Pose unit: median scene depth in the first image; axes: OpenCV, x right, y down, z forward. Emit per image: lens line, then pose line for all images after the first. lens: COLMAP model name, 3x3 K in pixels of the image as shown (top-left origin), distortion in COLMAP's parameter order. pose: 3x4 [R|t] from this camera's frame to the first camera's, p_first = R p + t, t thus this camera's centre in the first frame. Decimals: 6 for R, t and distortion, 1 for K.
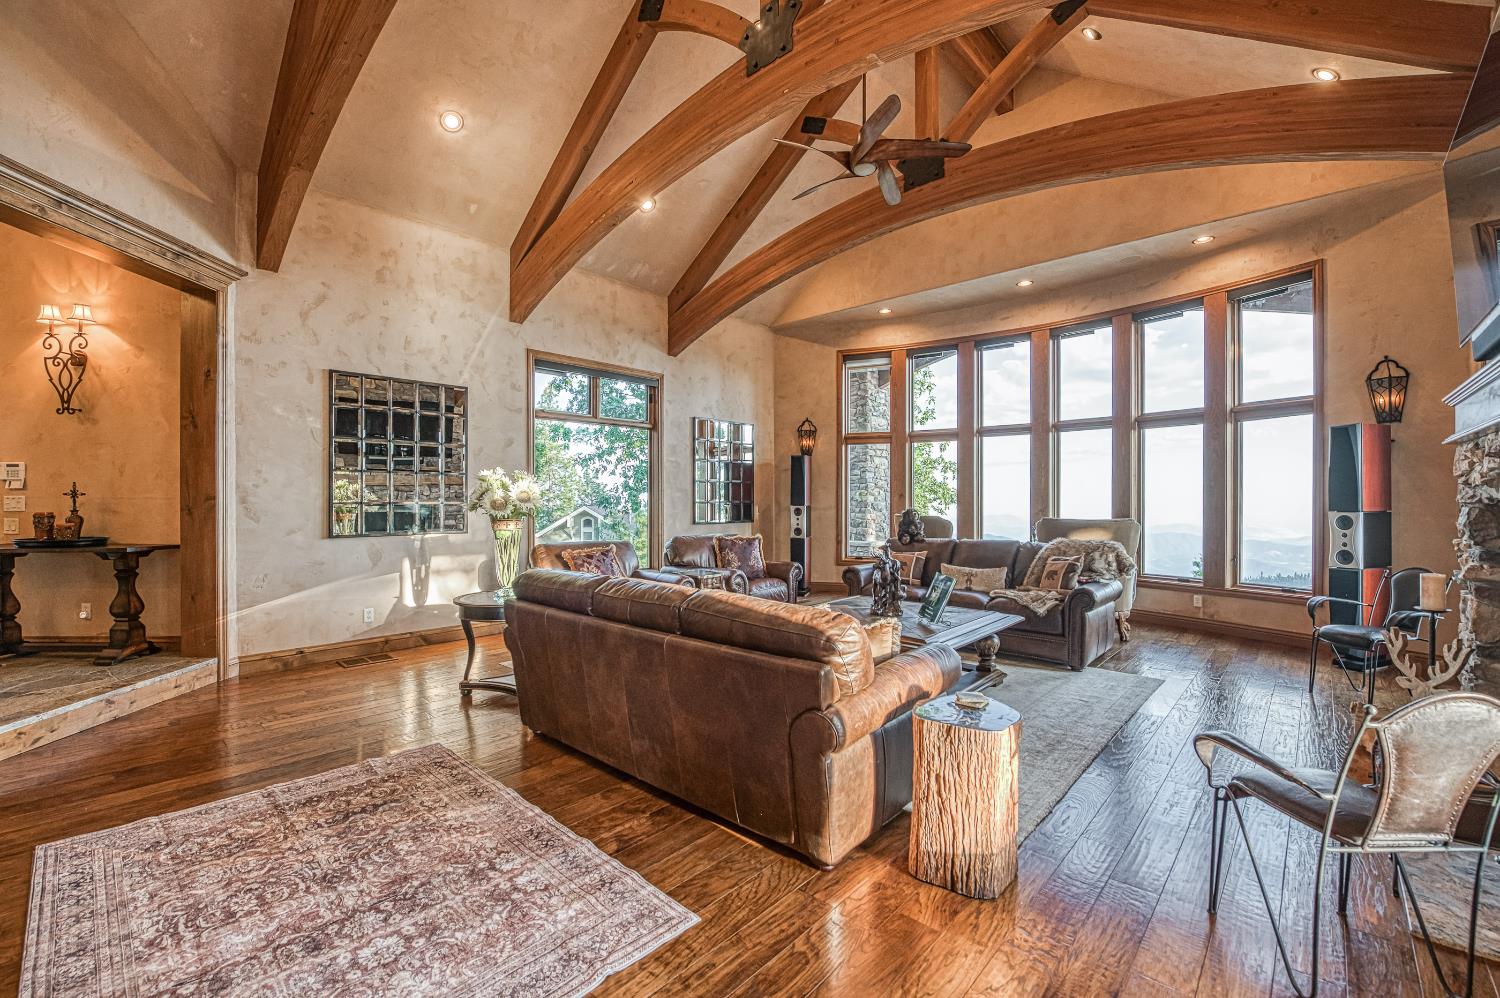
lens RADIAL K [[615.9, 0, 722.5], [0, 615.9, 510.8], [0, 0, 1]] dist [-0.008167, -0.003153]
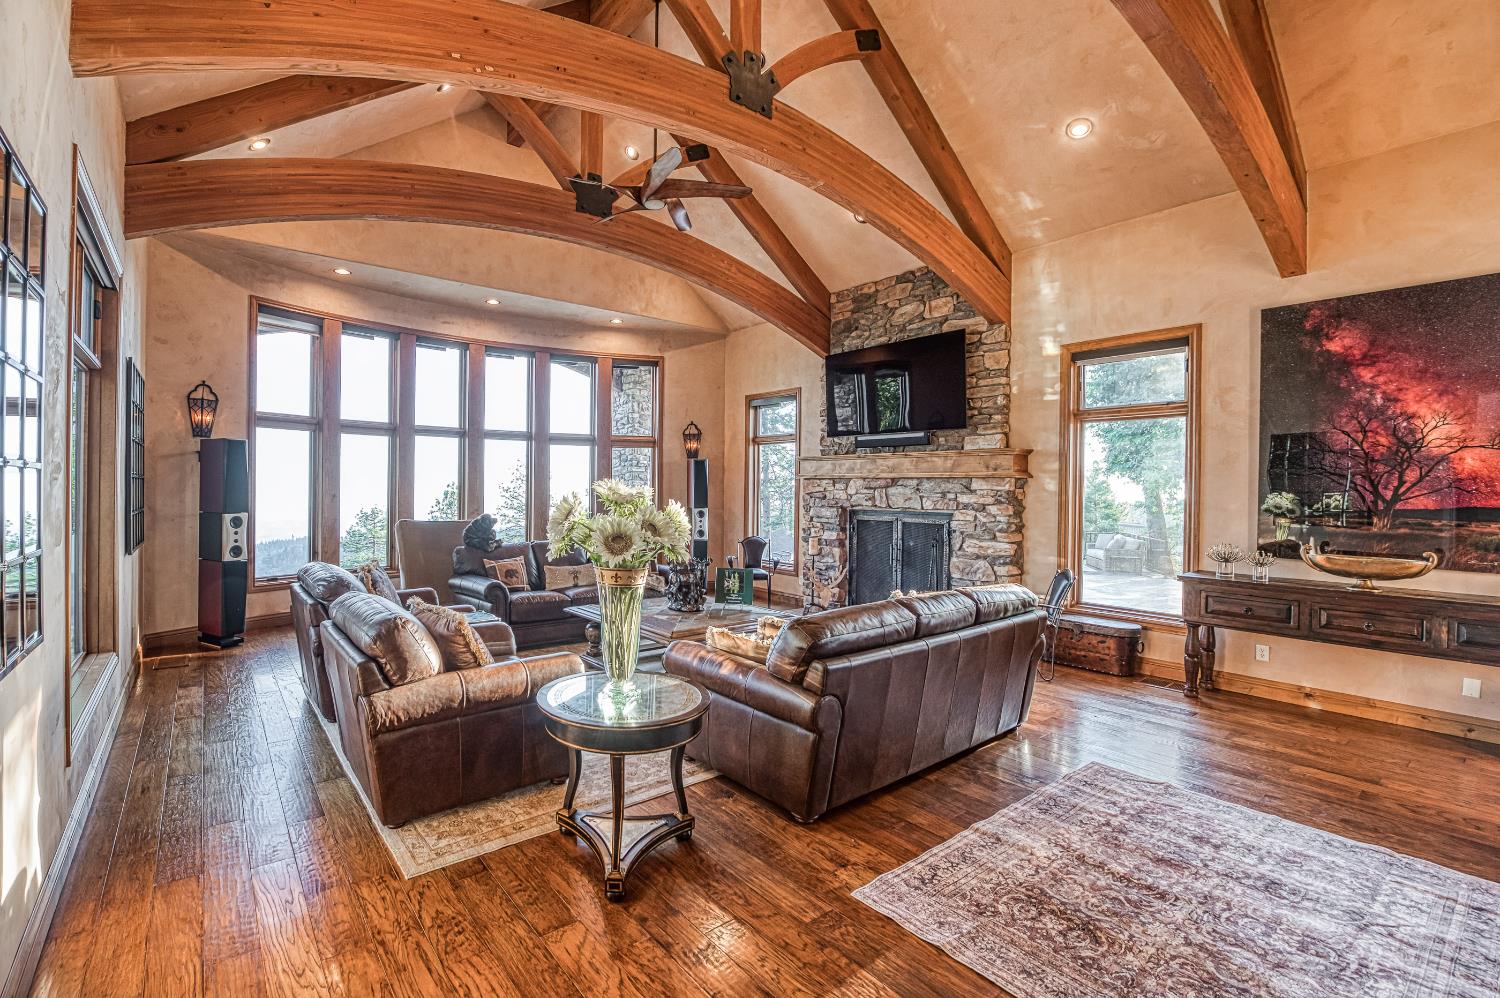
lens RADIAL K [[615.9, 0, 698.2], [0, 615.9, 494.4], [0, 0, 1]] dist [-0.008167, -0.003153]
pose [[0.191941, -0.004199, 0.981397, -0.506406], [0.012932, 0.999915, 0.001749, -0.030406], [-0.981321, 0.012356, 0.191979, 0.451736]]
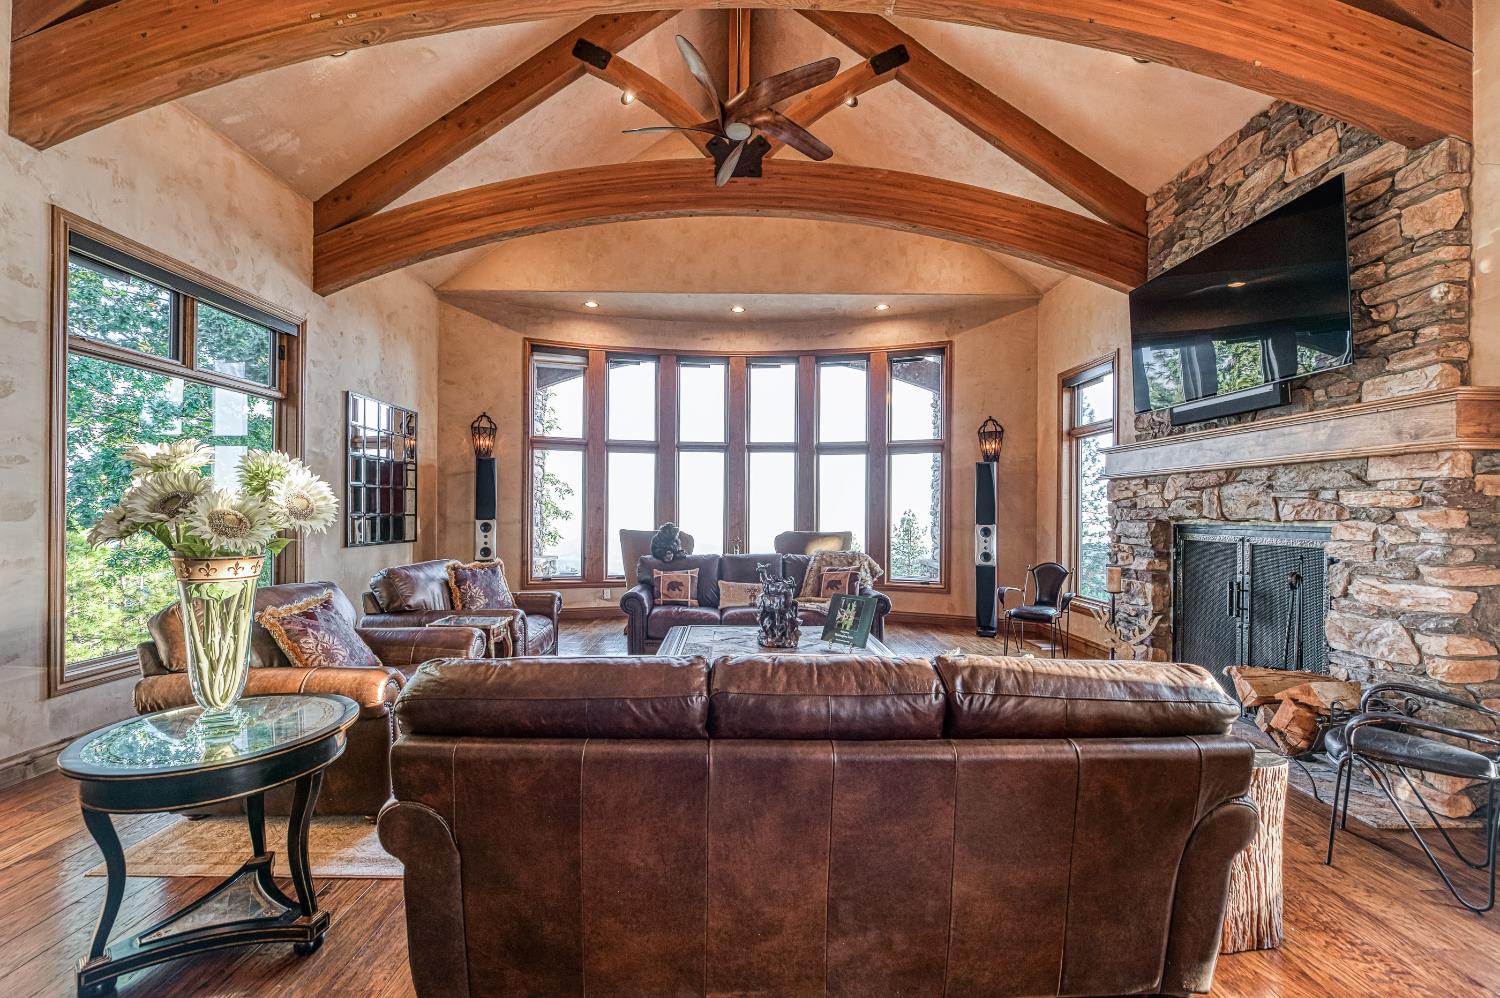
lens RADIAL K [[615.9, 0, 748.2], [0, 615.9, 515.4], [0, 0, 1]] dist [-0.008167, -0.003153]
pose [[0.722107, 0.004456, 0.691767, -0.222749], [0.007828, 0.999863, -0.014613, -0.003745], [-0.691737, 0.015967, 0.721973, 0.242281]]
